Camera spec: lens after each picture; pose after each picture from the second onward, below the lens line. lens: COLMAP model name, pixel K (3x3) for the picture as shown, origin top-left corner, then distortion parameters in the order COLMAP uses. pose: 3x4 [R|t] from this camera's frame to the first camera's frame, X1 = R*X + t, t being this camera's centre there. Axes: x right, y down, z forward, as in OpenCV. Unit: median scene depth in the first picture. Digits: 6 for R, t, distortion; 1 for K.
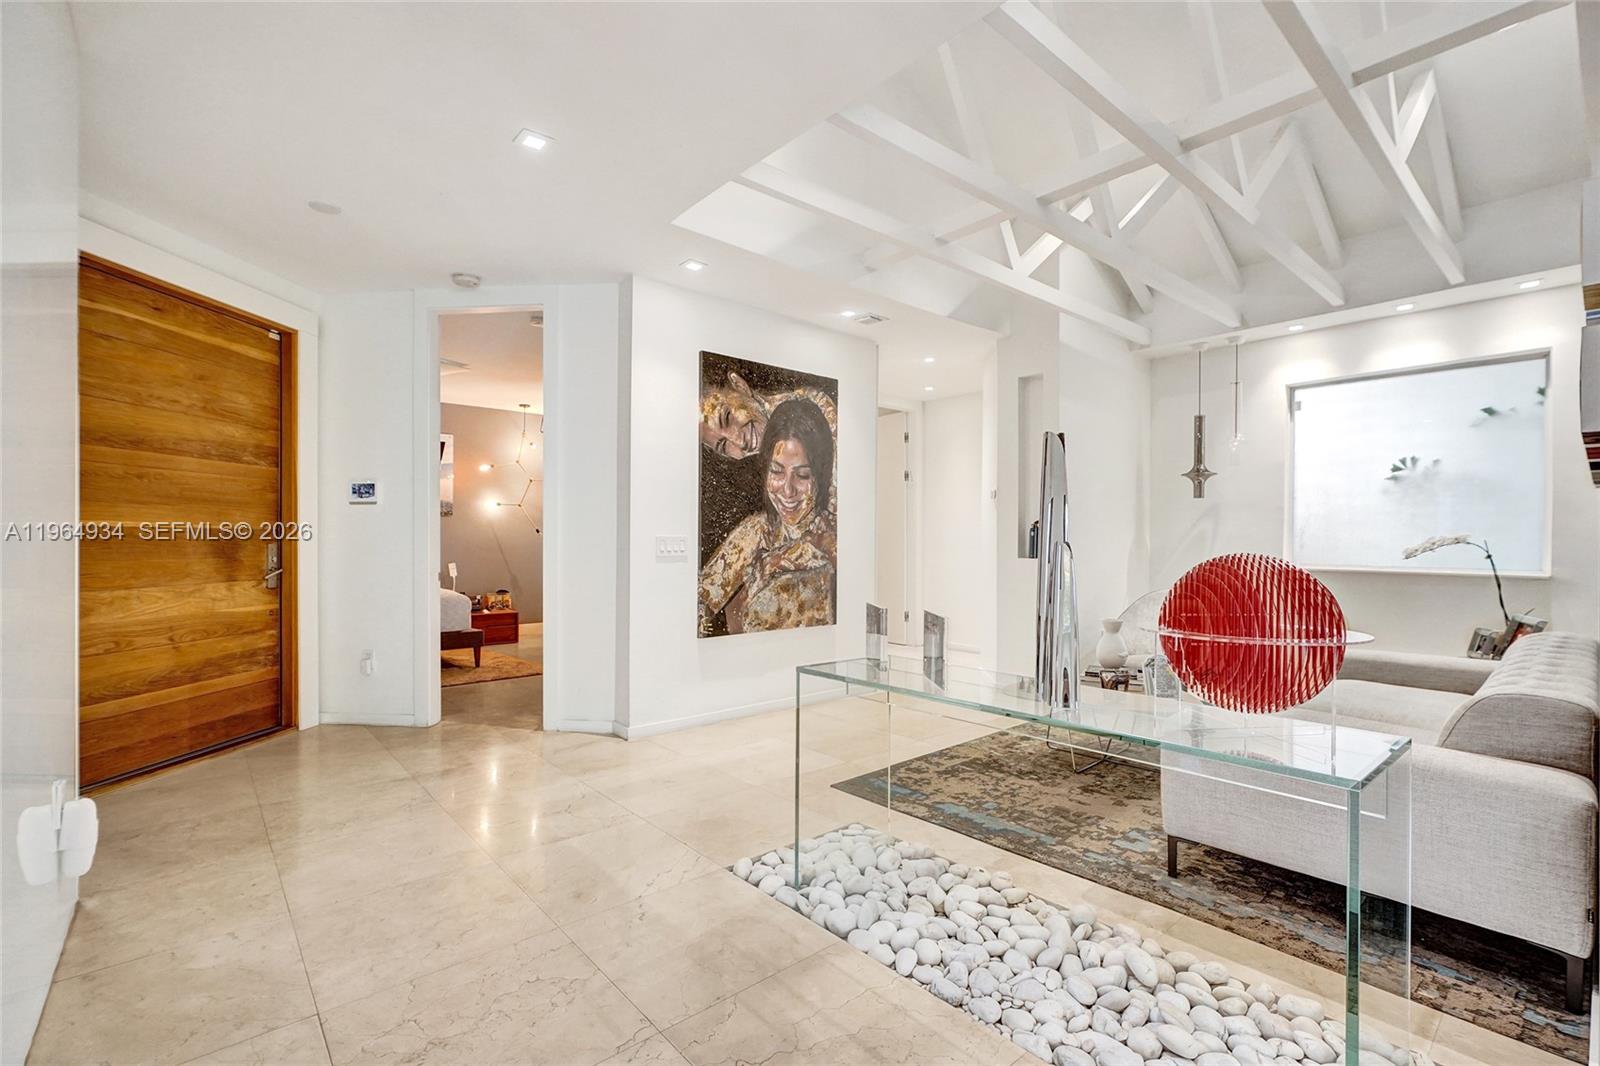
lens RADIAL K [[719.8, 0, 797.8], [0, 719.8, 541.8], [0, 0, 1]] dist [0.007751, -0.002275]
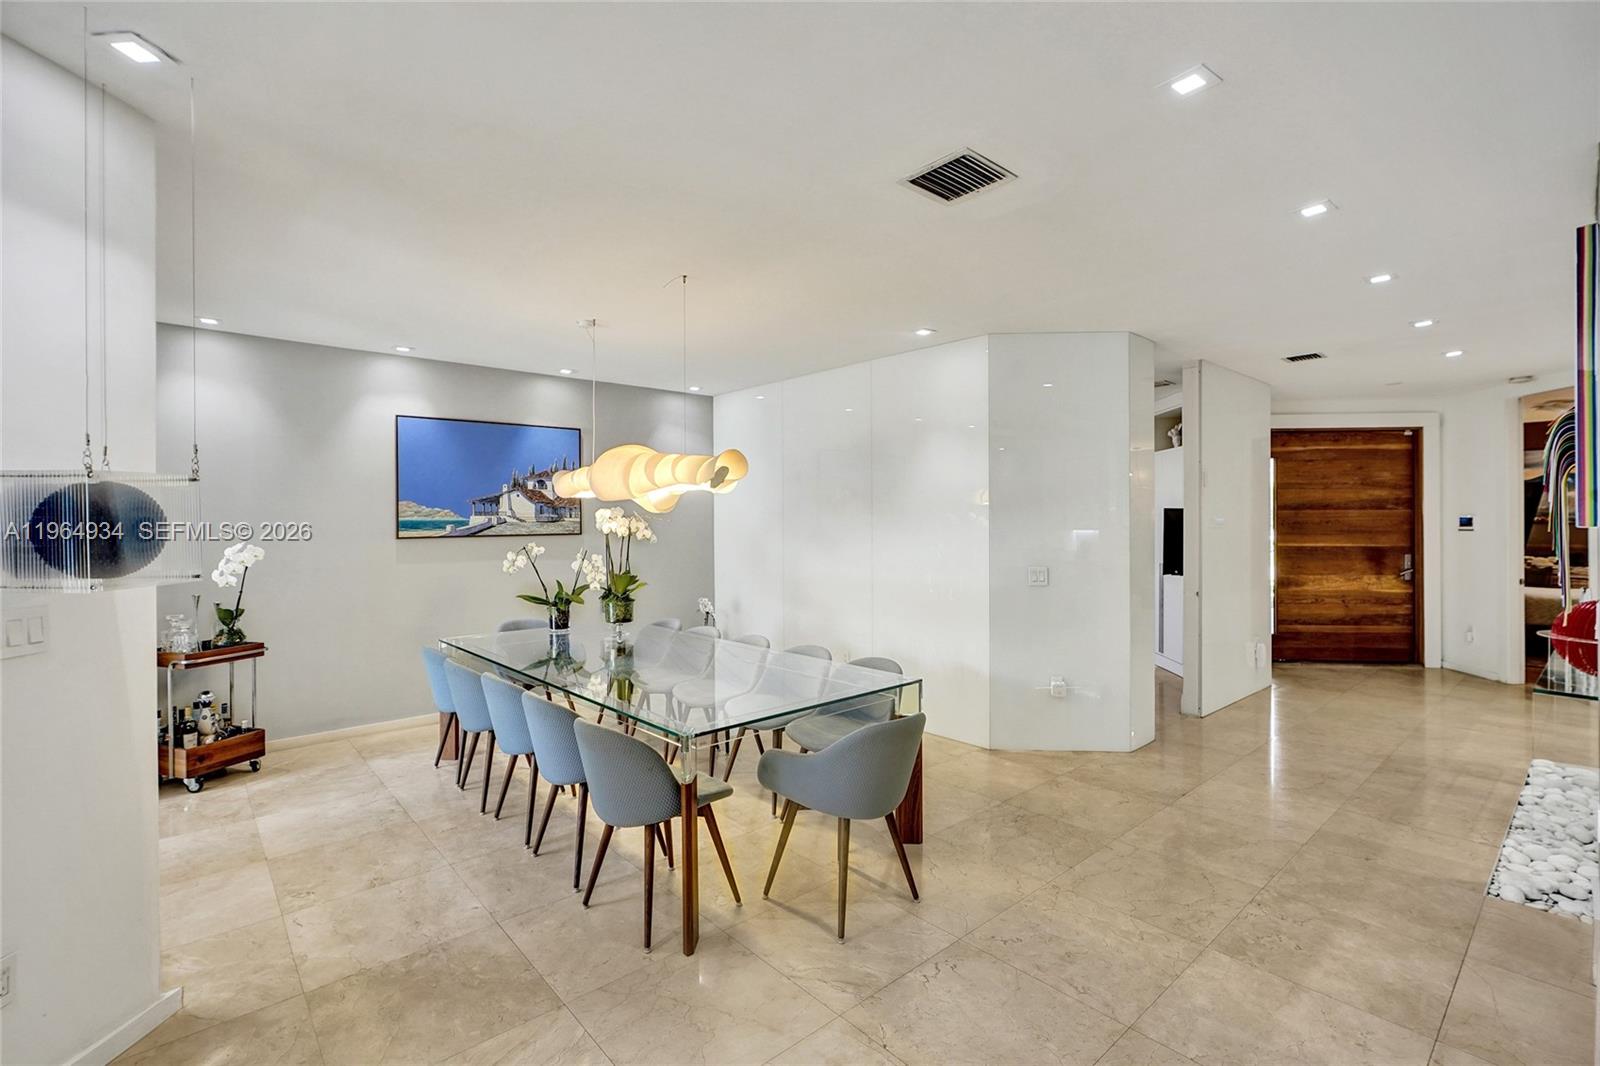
lens RADIAL K [[719.8, 0, 775.7], [0, 719.8, 521.6], [0, 0, 1]] dist [0.007751, -0.002275]
pose [[0.000412, -0.002317, -0.999997, 1.074701], [0.003392, 0.999992, -0.002315, -0.082875], [0.999994, -0.003391, 0.000420, -0.545793]]
